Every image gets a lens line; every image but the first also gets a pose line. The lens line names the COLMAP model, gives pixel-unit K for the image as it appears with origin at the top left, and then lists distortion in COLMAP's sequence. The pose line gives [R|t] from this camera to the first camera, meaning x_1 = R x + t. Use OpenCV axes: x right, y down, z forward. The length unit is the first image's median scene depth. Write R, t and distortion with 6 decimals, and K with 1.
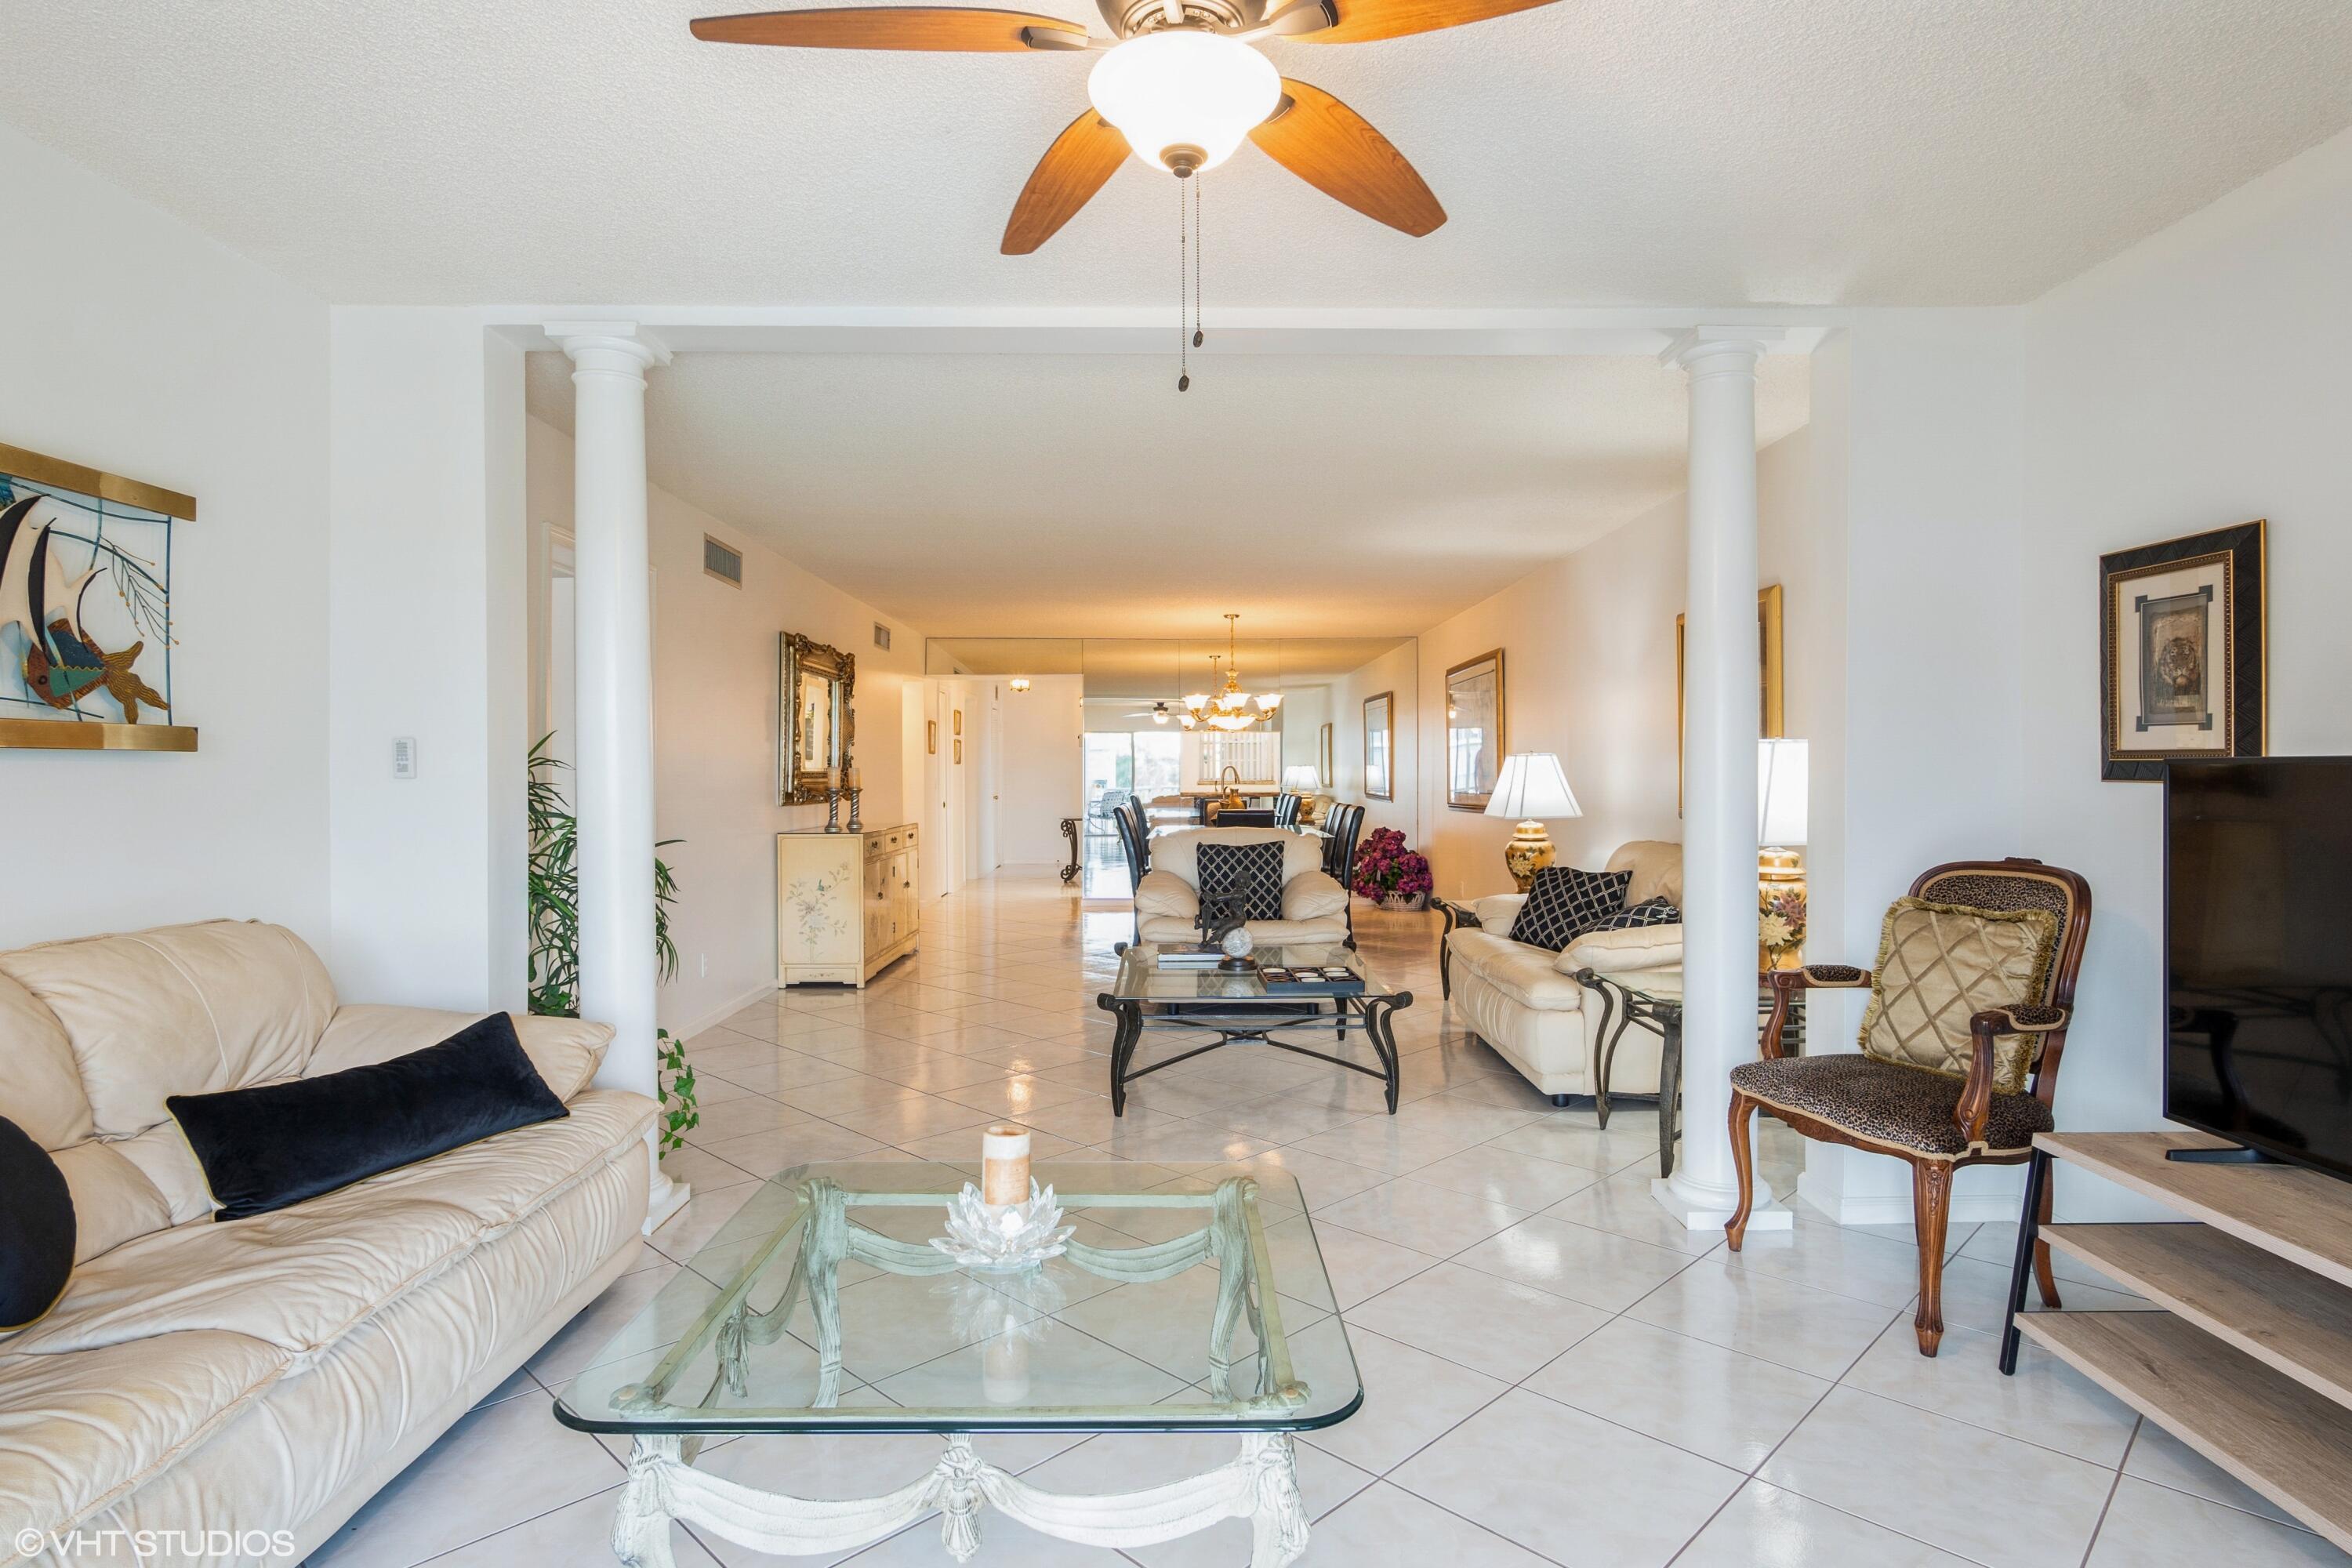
lens RADIAL K [[1269.6, 0, 1177.6], [0, 1269.6, 750.5], [0, 0, 1]] dist [0.026452, 0.000261]
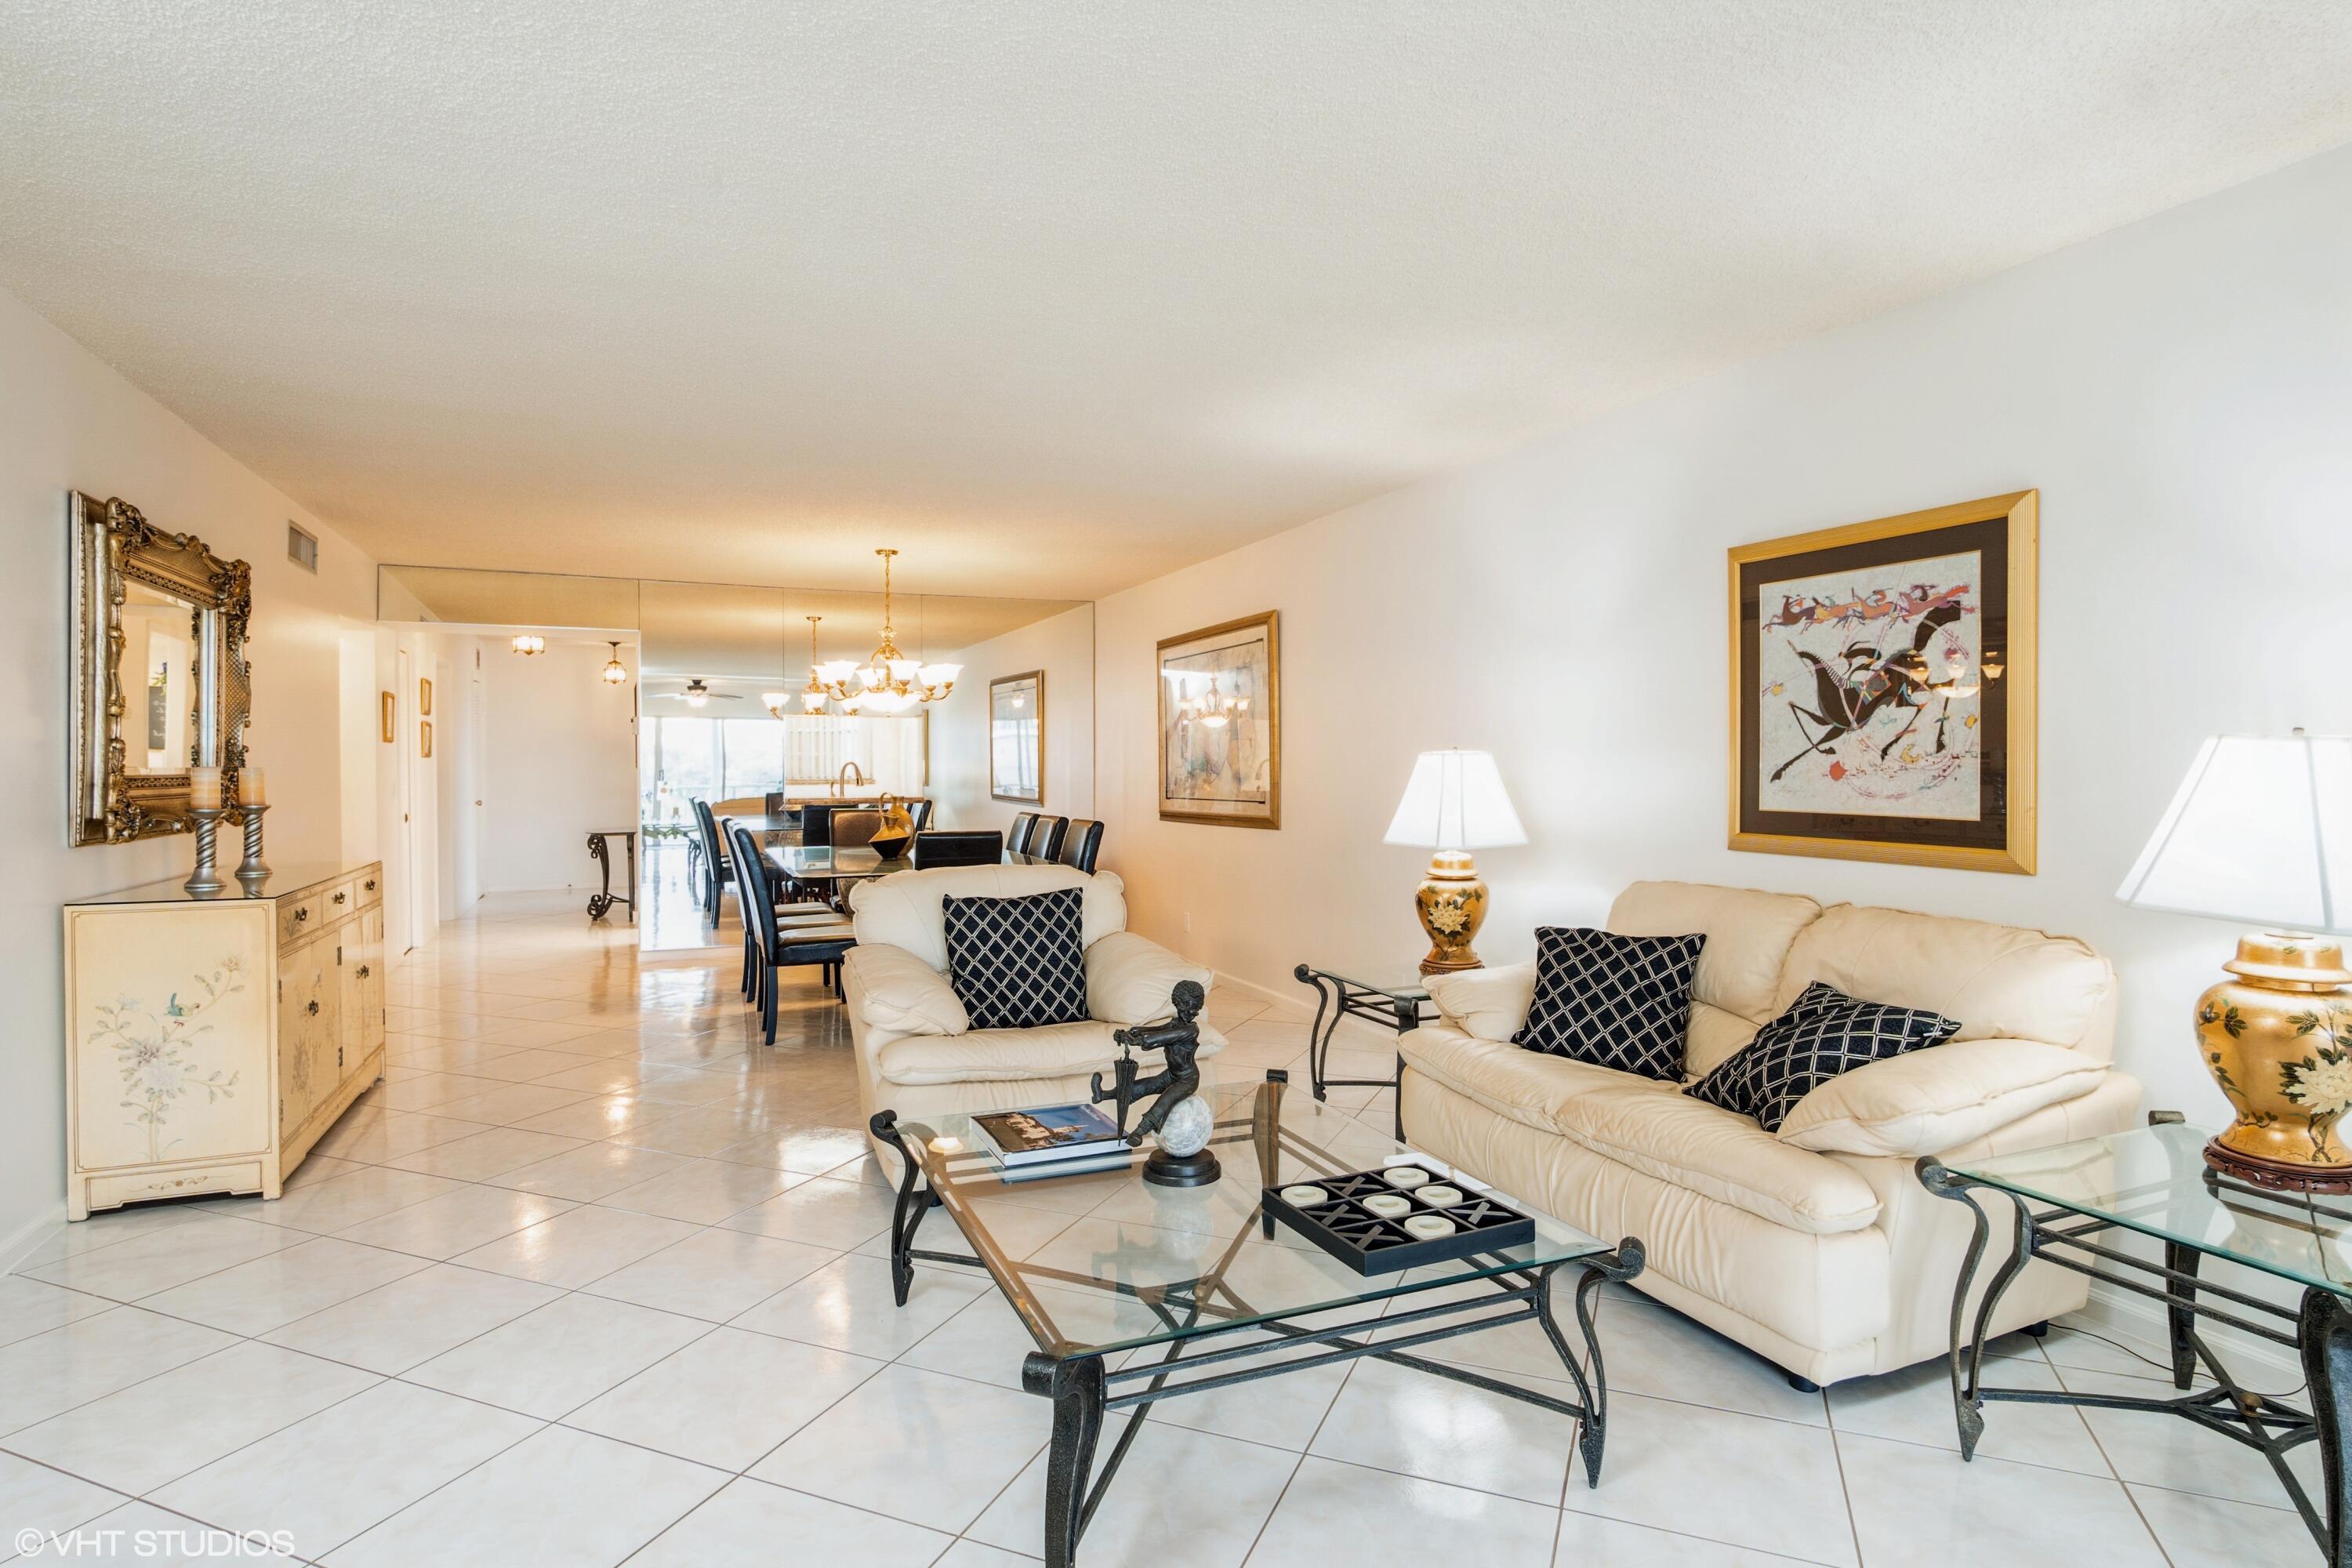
lens RADIAL K [[1255.2, 0, 1177.2], [0, 1255.2, 772.3], [0, 0, 1]] dist [-0.001542, 0.001318]
pose [[0.924271, 0.000207, 0.381736, -0.100347], [-0.009141, 0.999725, 0.021592, 0.000653], [-0.381627, -0.023447, 0.924019, 0.380684]]
